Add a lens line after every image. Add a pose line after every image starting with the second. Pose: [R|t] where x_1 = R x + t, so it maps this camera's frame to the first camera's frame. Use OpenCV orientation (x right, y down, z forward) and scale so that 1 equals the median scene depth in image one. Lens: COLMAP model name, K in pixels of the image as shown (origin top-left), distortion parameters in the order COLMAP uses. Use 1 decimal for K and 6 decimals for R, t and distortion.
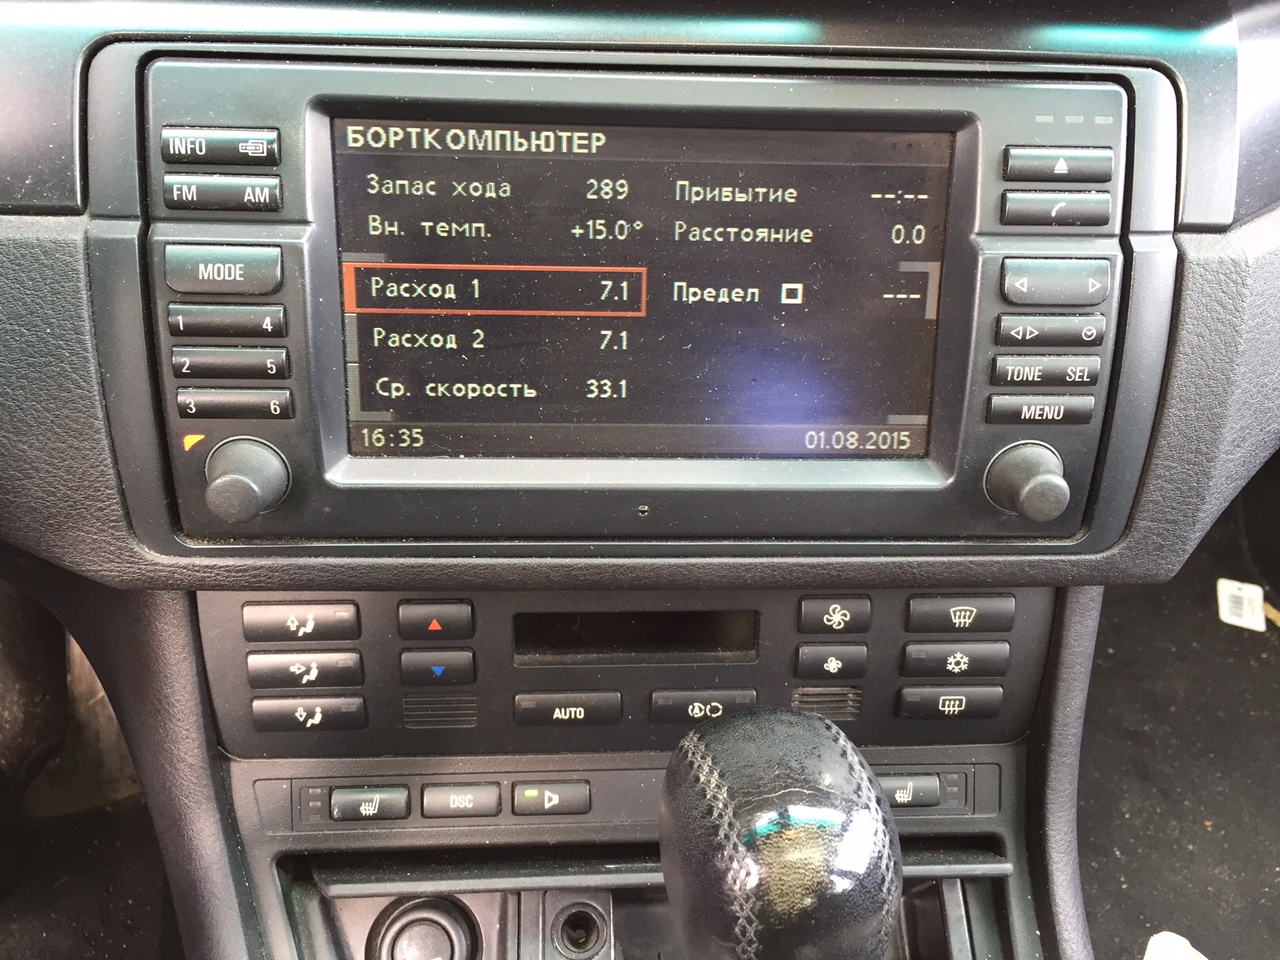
lens RADIAL K [[1086.9, 0, 640.0], [0, 1086.9, 480.0], [0, 0, 1]] dist [0.046472, -0.081137]
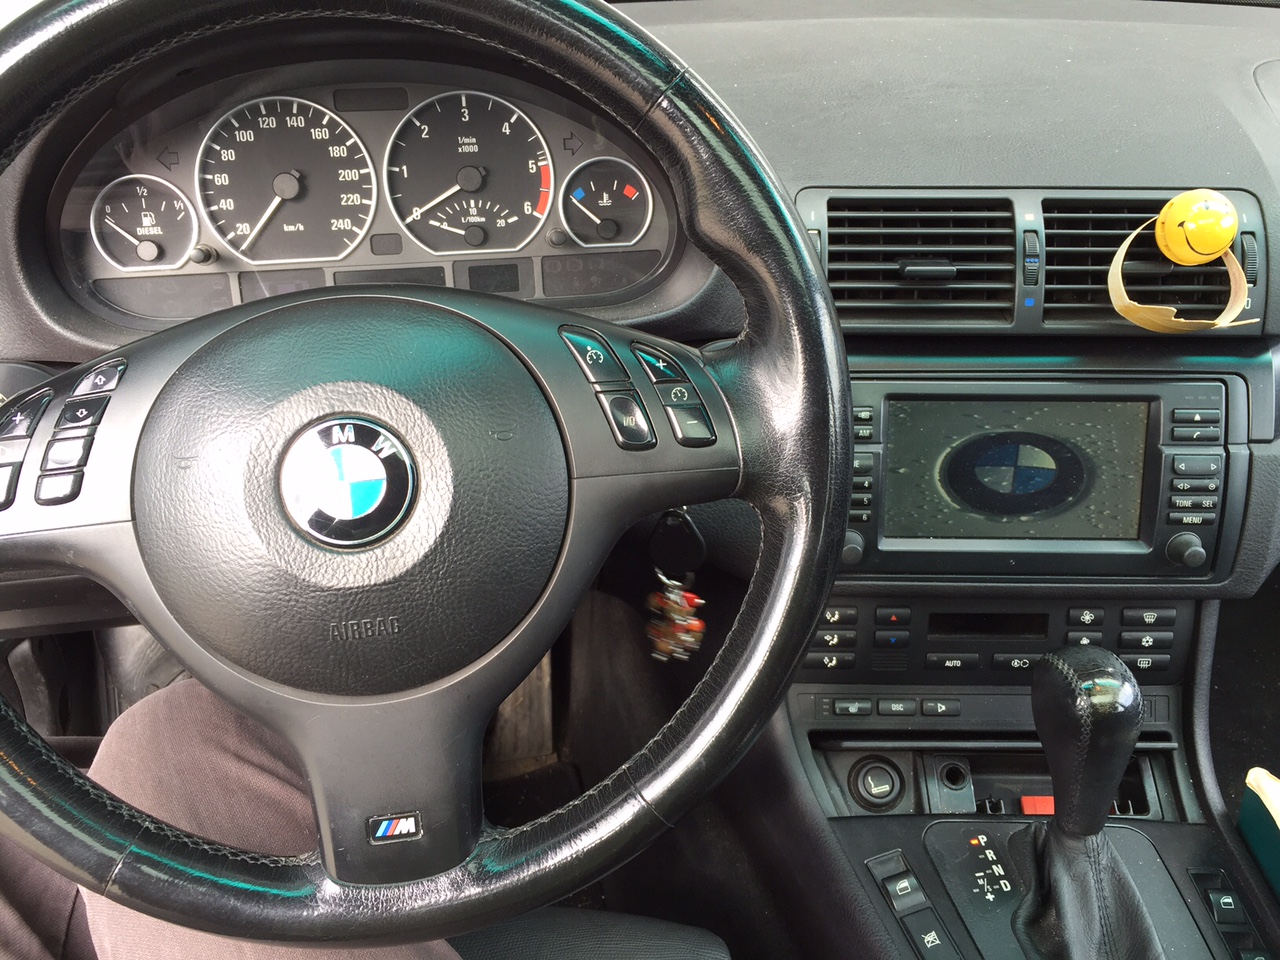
lens RADIAL K [[1086.9, 0, 640.0], [0, 1086.9, 480.0], [0, 0, 1]] dist [0.046472, -0.081137]
pose [[0.997688, 0.000353, -0.067965, -0.621510], [-0.005810, 0.996769, -0.080111, 0.044350], [0.067717, 0.080320, 0.994466, -1.348510]]
